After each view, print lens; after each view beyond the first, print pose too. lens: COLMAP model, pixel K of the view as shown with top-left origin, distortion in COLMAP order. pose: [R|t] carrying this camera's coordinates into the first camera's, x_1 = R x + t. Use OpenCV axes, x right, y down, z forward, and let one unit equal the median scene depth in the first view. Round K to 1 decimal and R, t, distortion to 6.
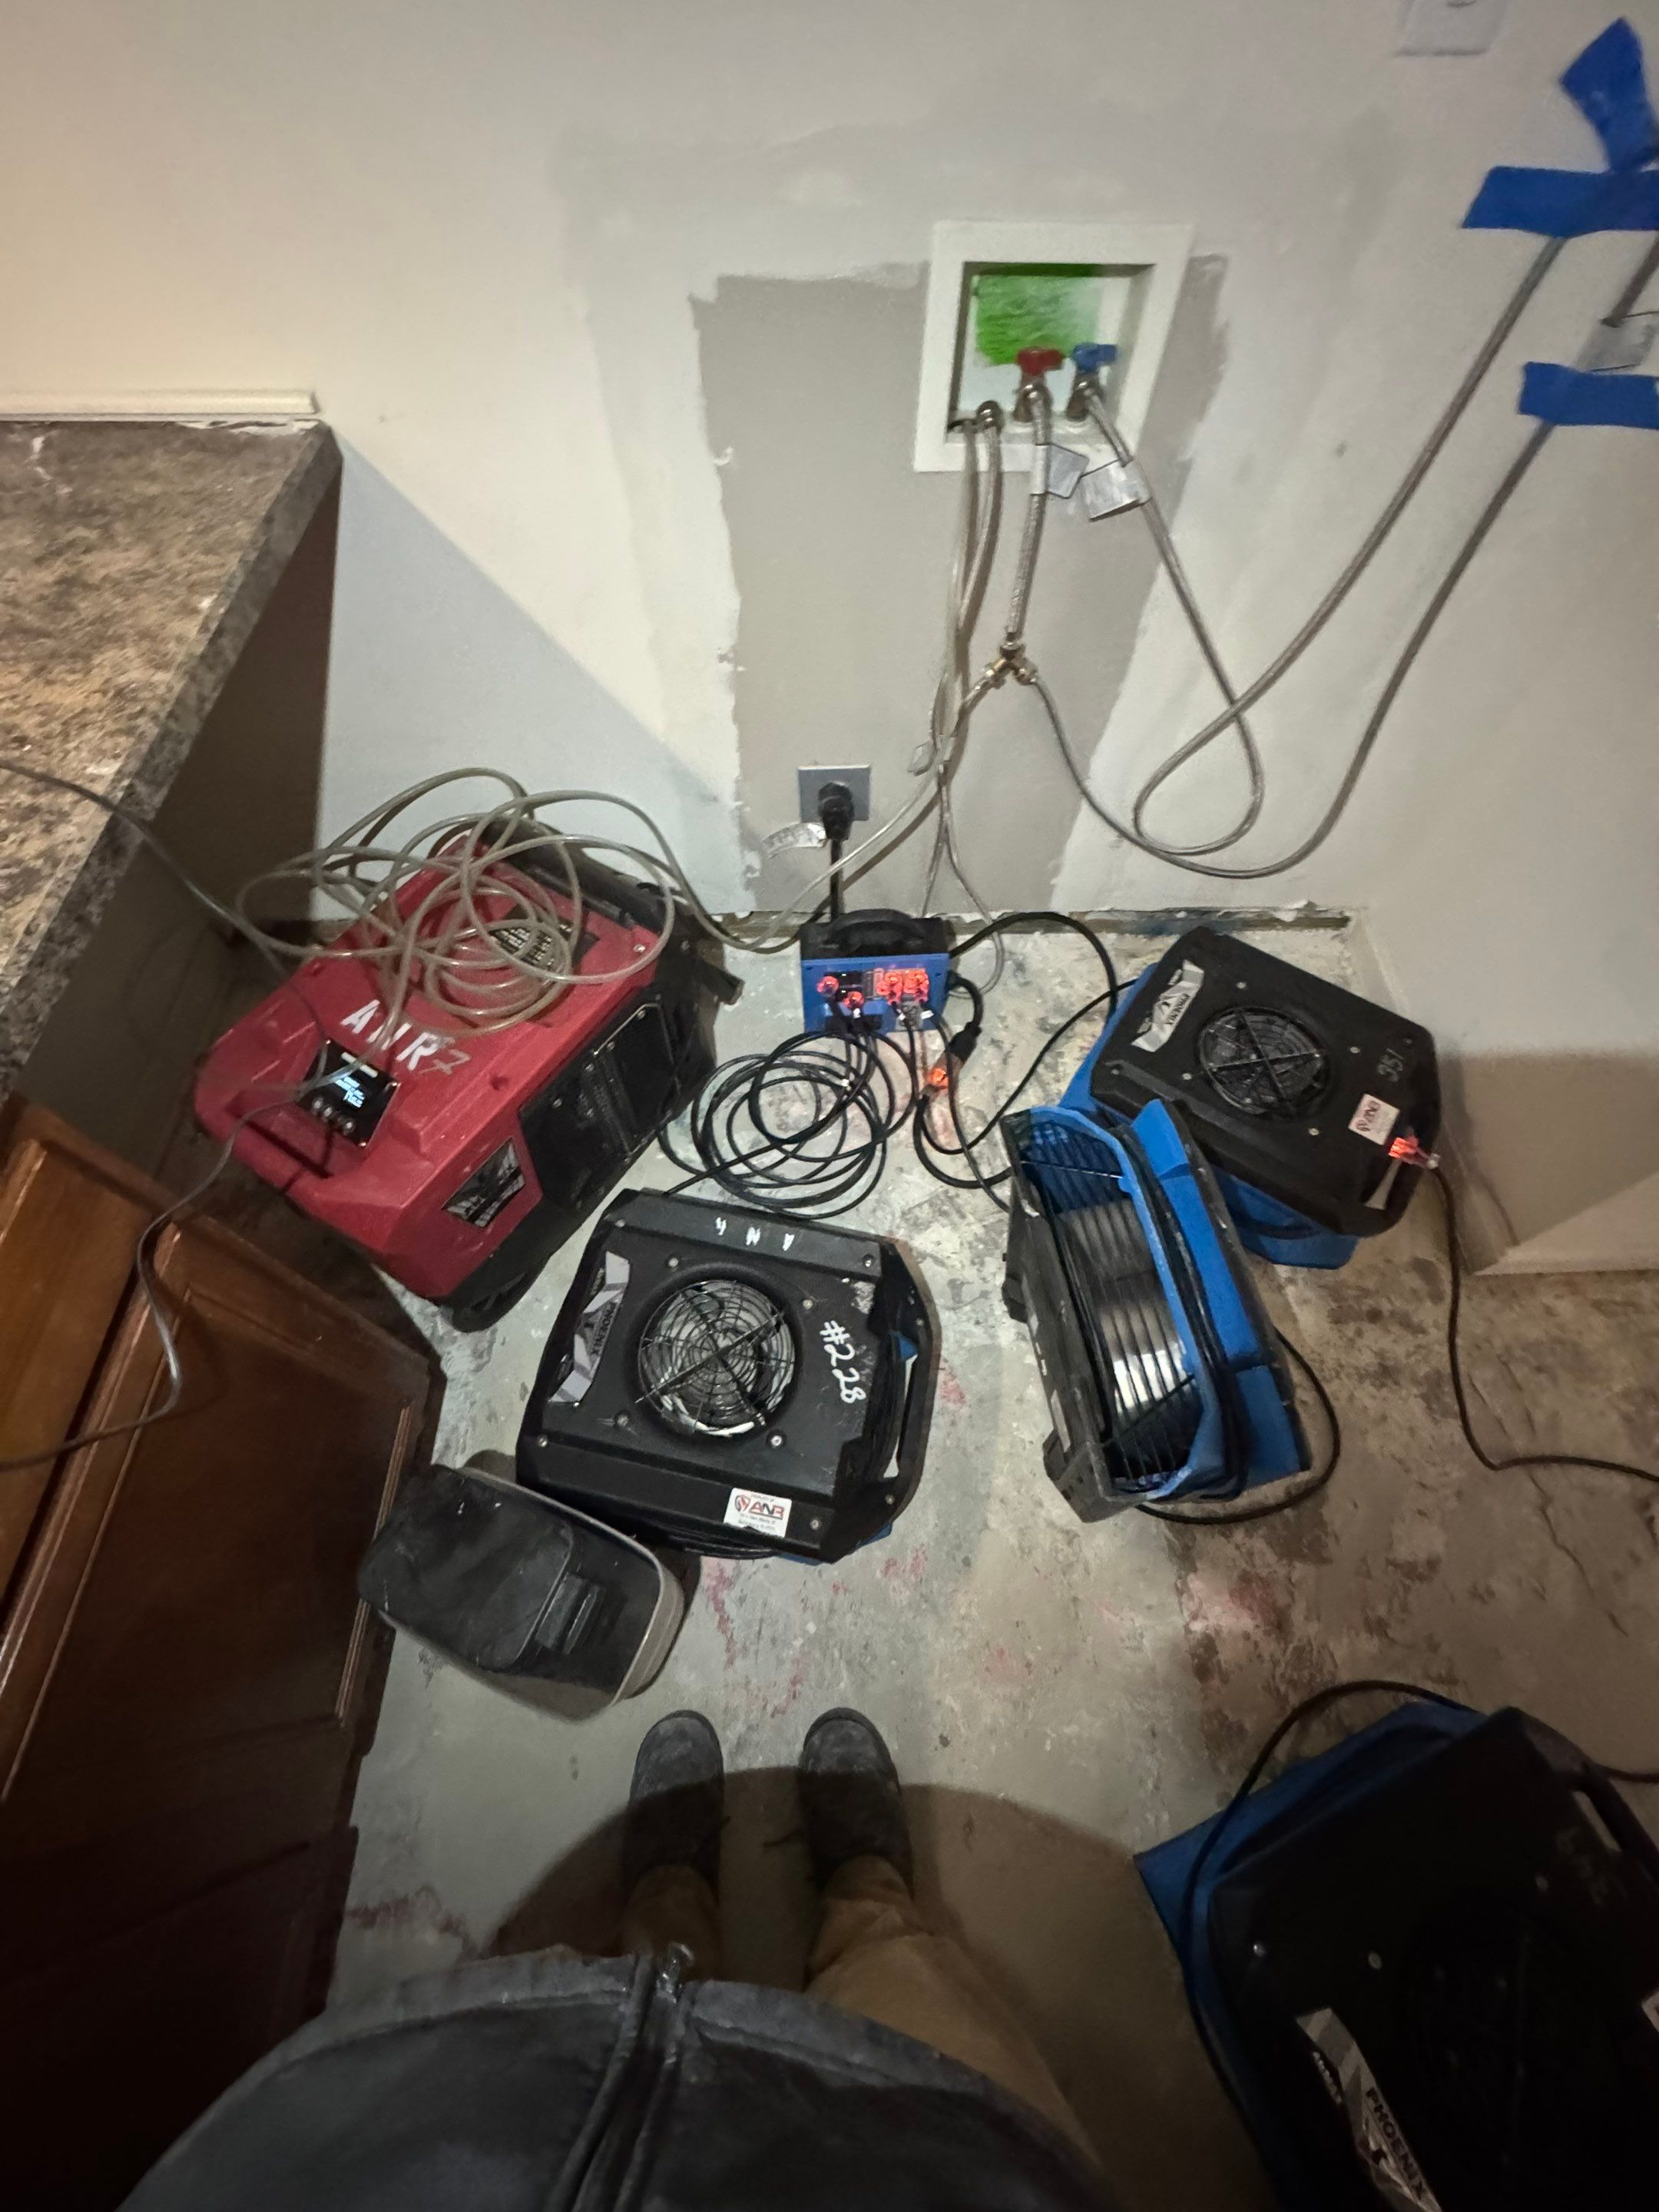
lens RADIAL K [[882.5, 0, 829.5], [0, 882.5, 1106.0], [0, 0, 1]] dist [-0.008282, 0.000187]
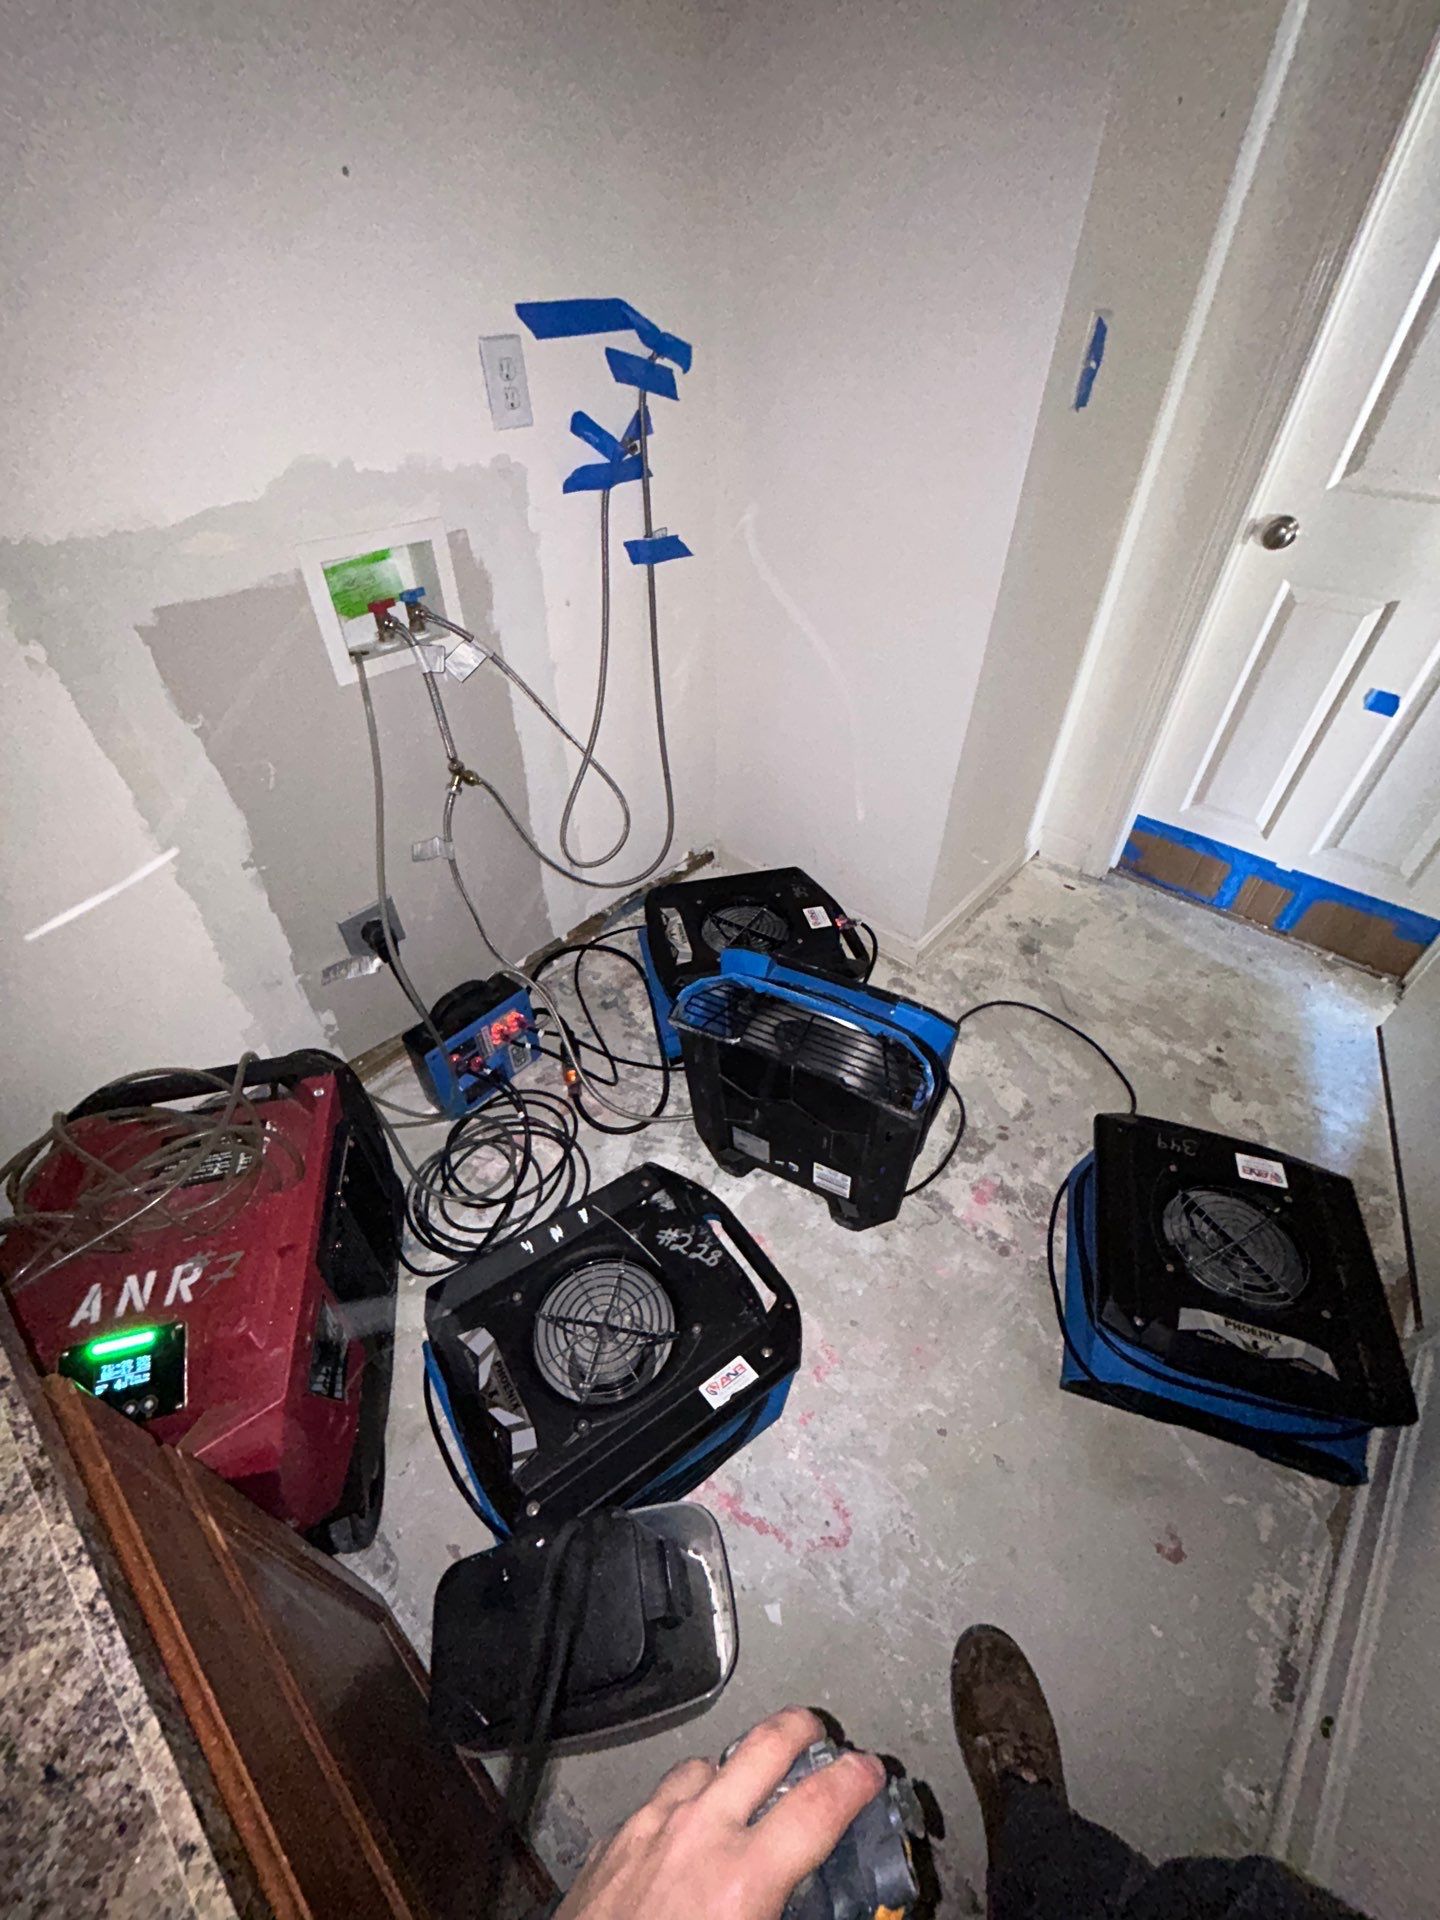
lens RADIAL K [[786.3, 0, 720.0], [0, 786.3, 960.0], [0, 0, 1]] dist [-0.000329, 0.000013]
pose [[0.676710, -0.484888, 0.554028, -0.359108], [0.638484, 0.761196, -0.113665, 0.136568], [-0.366609, 0.430656, 0.824702, -0.080592]]
